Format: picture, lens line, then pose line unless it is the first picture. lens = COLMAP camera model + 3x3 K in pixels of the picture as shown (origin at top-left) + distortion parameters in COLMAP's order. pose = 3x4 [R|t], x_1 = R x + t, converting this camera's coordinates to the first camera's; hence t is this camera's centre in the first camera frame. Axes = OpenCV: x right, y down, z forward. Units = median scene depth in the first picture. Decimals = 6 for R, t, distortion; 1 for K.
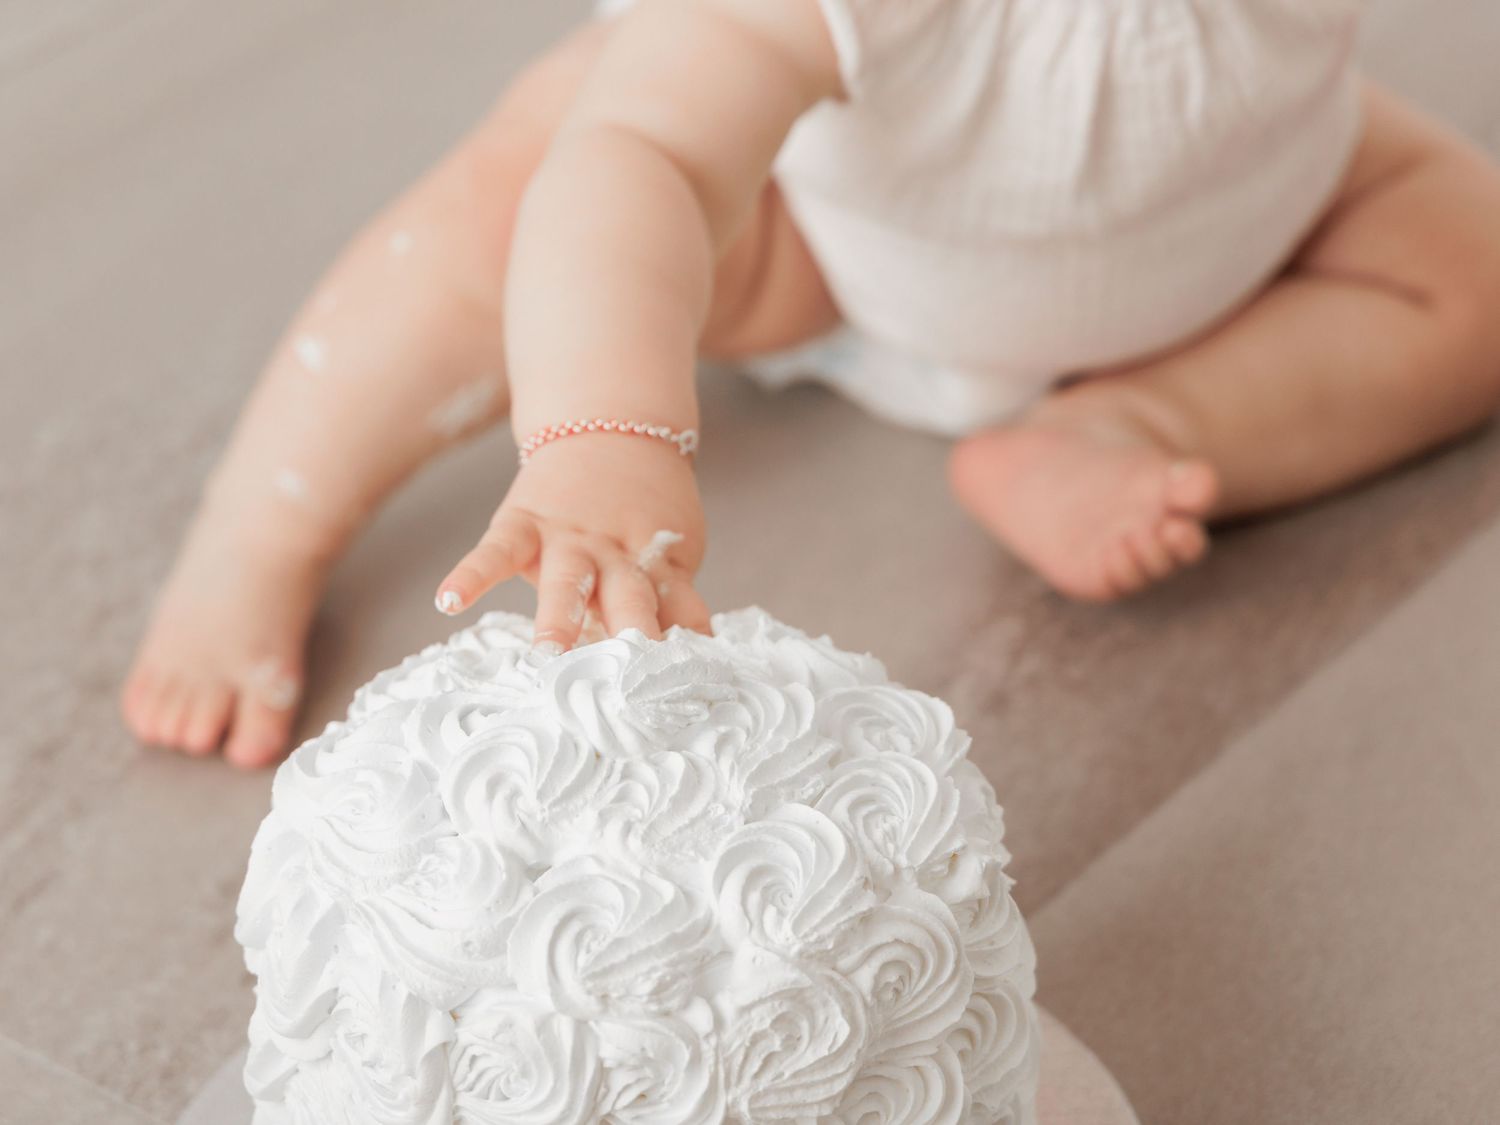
lens RADIAL K [[3895.8, 0, 750.3], [0, 3895.8, 561.5], [0, 0, 1]] dist [0.176453, 0.000000]
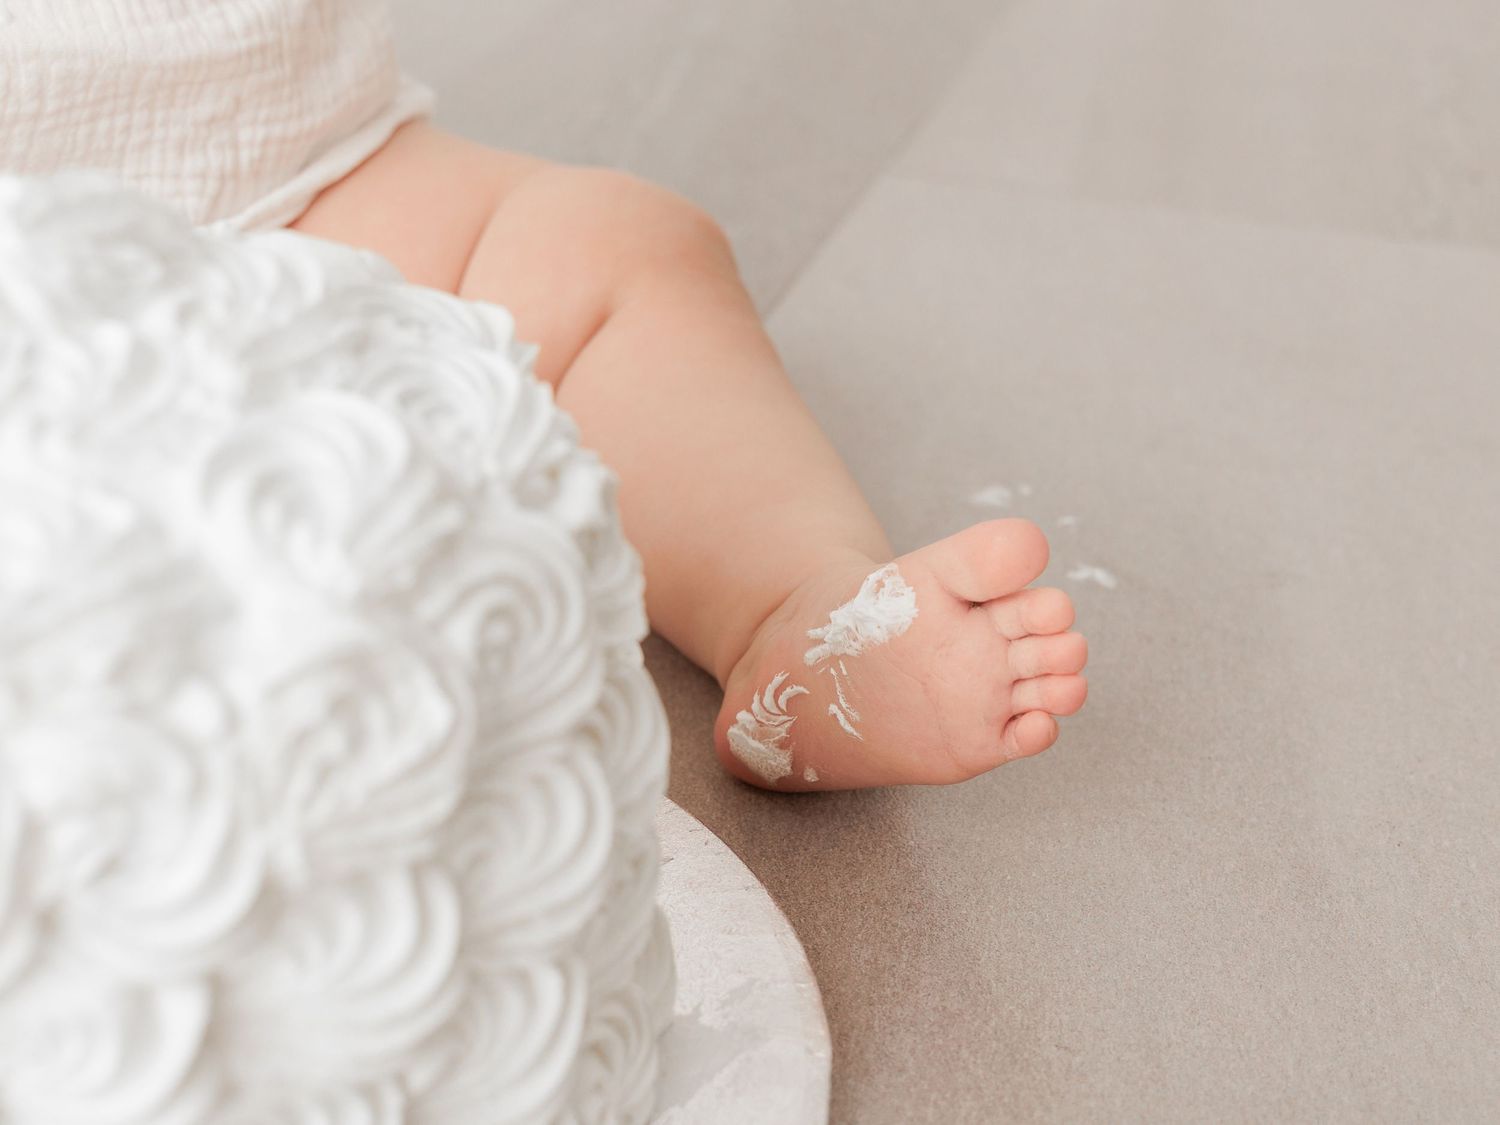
lens RADIAL K [[2197.0, 0, 756.9], [0, 2197.0, 565.8], [0, 0, 1]] dist [0.049013, 0.000000]
pose [[0.959996, -0.097922, 0.262333, -0.016634], [0.108804, 0.993690, -0.027247, 0.110646], [-0.258010, 0.054700, 0.964593, 0.645369]]
